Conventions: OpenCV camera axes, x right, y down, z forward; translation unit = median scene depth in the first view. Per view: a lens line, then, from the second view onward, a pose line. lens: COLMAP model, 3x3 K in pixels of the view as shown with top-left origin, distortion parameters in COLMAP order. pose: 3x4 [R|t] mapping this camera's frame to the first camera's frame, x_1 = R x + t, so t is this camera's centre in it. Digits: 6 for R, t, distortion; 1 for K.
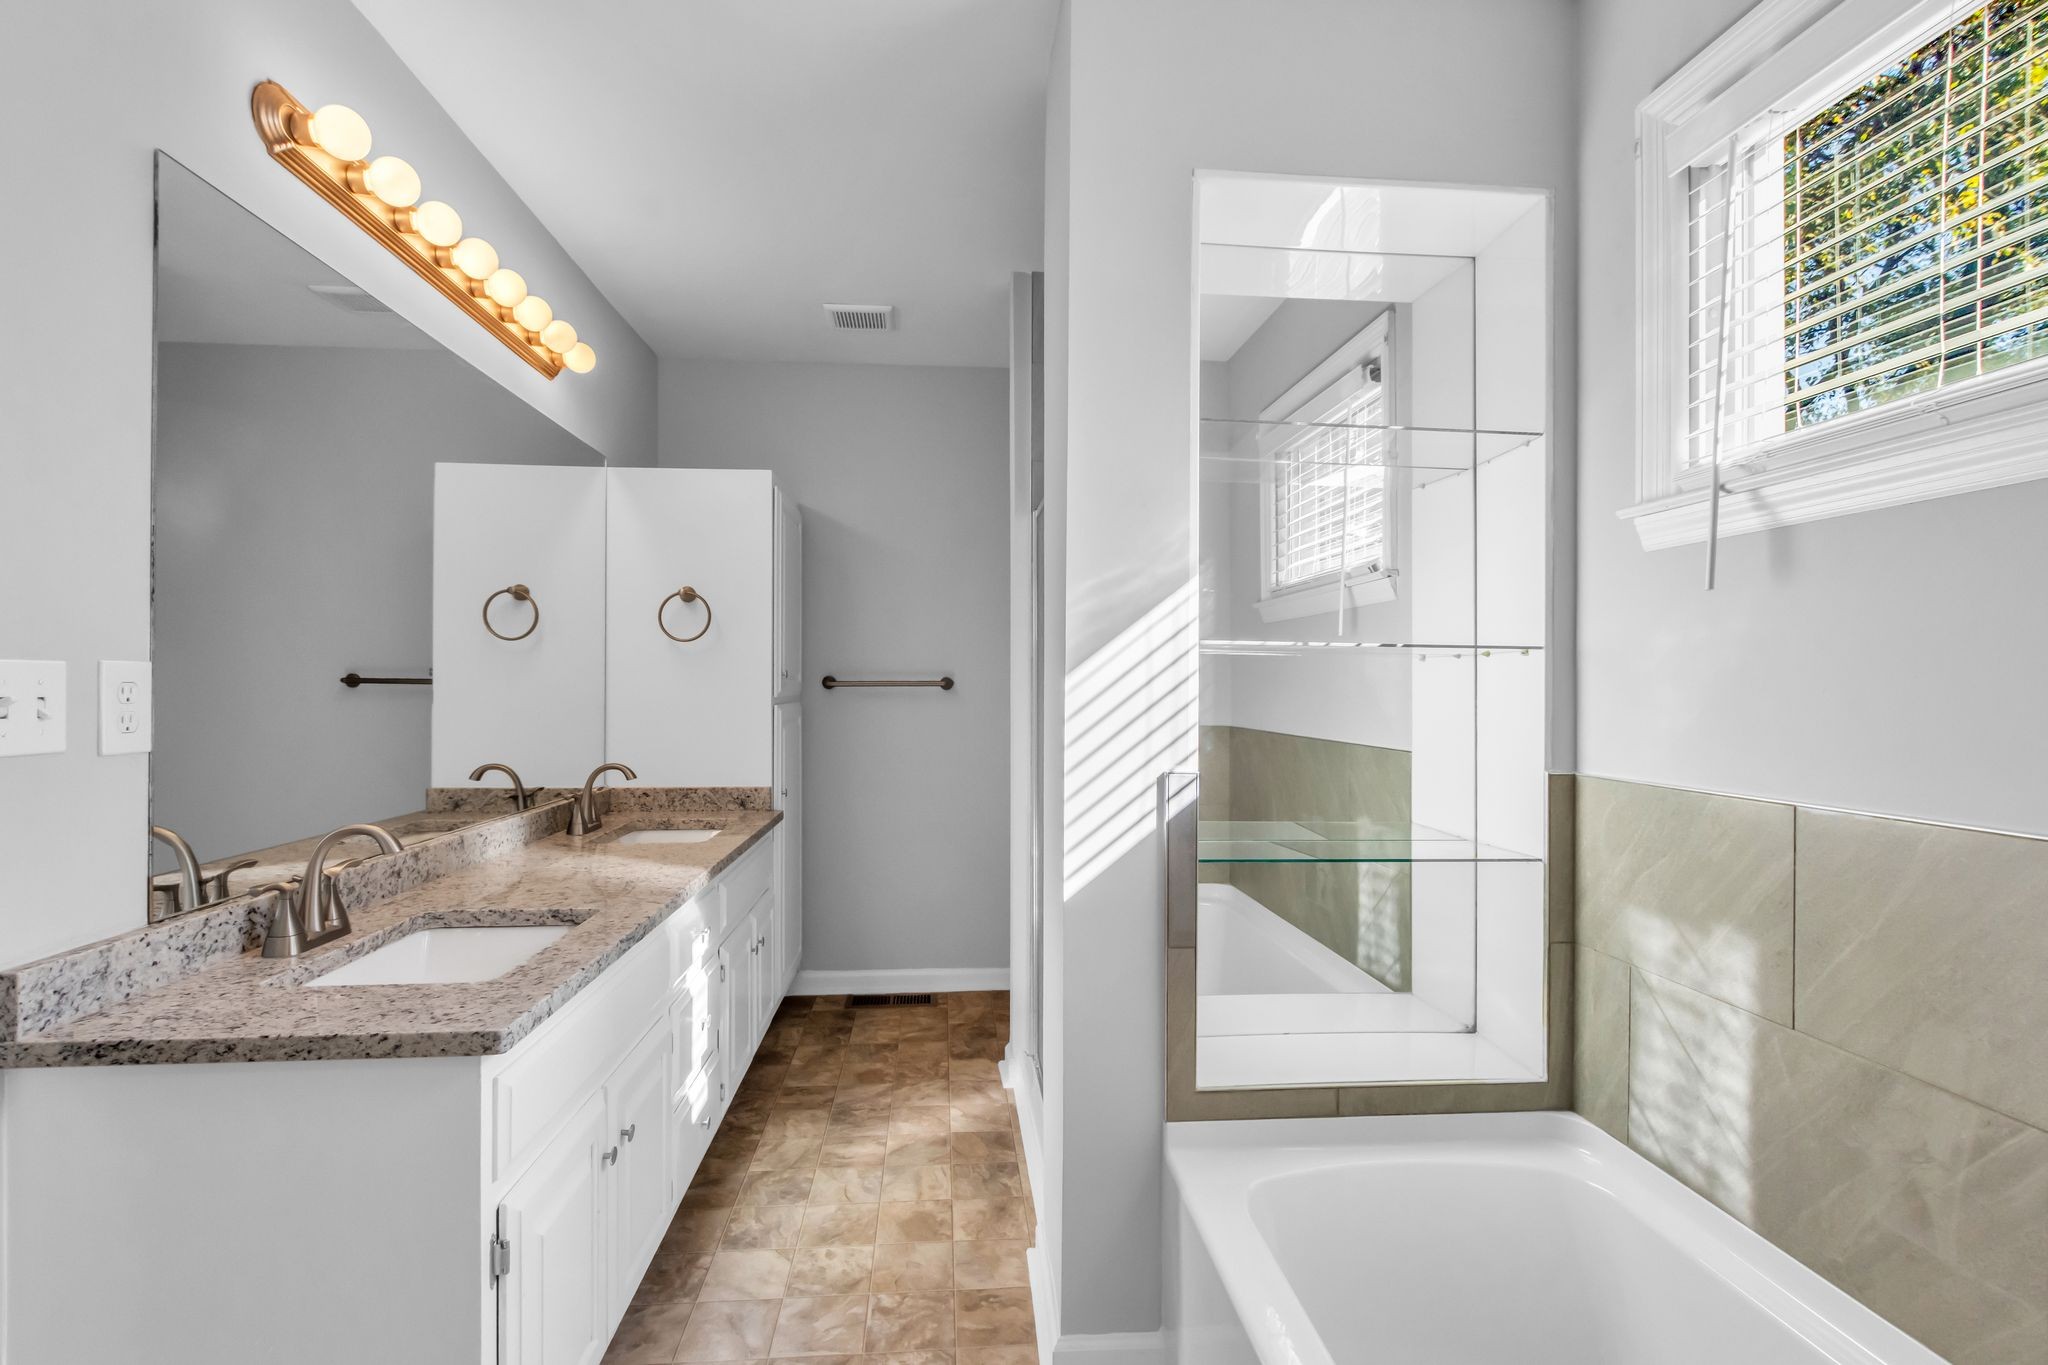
lens RADIAL K [[937.1, 0, 1018.6], [0, 937.1, 696.0], [0, 0, 1]] dist [-0.003190, -0.003203]
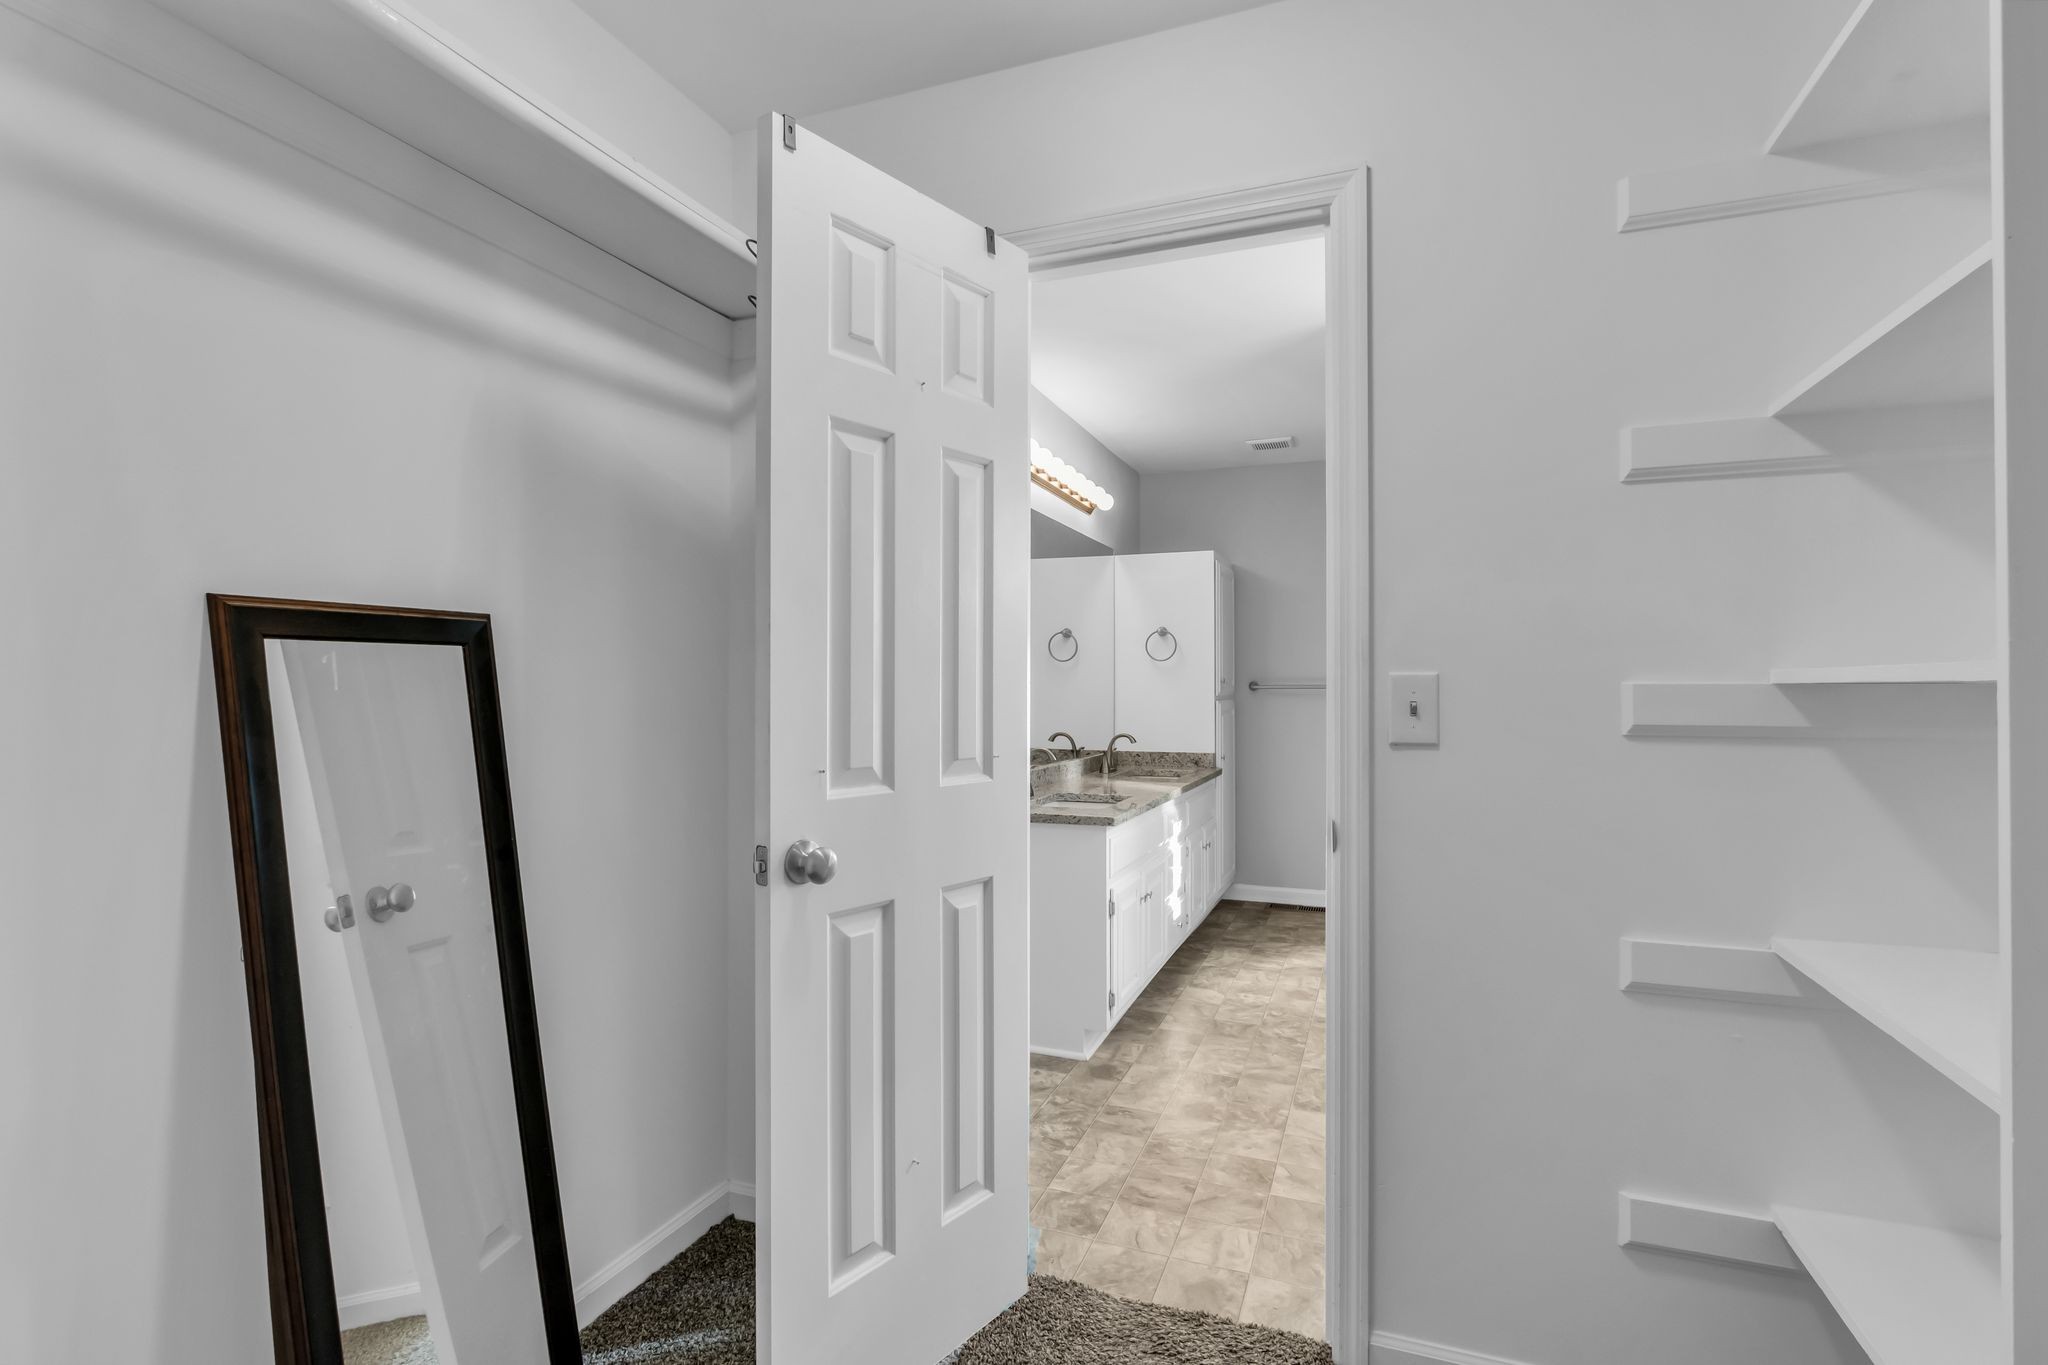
lens RADIAL K [[937.1, 0, 1028.1], [0, 937.1, 686.7], [0, 0, 1]] dist [-0.003190, -0.003203]
pose [[0.898687, -0.006893, -0.438537, 0.206097], [0.001089, 0.999908, -0.013484, 0.010252], [0.438590, 0.011640, 0.898612, -0.780748]]
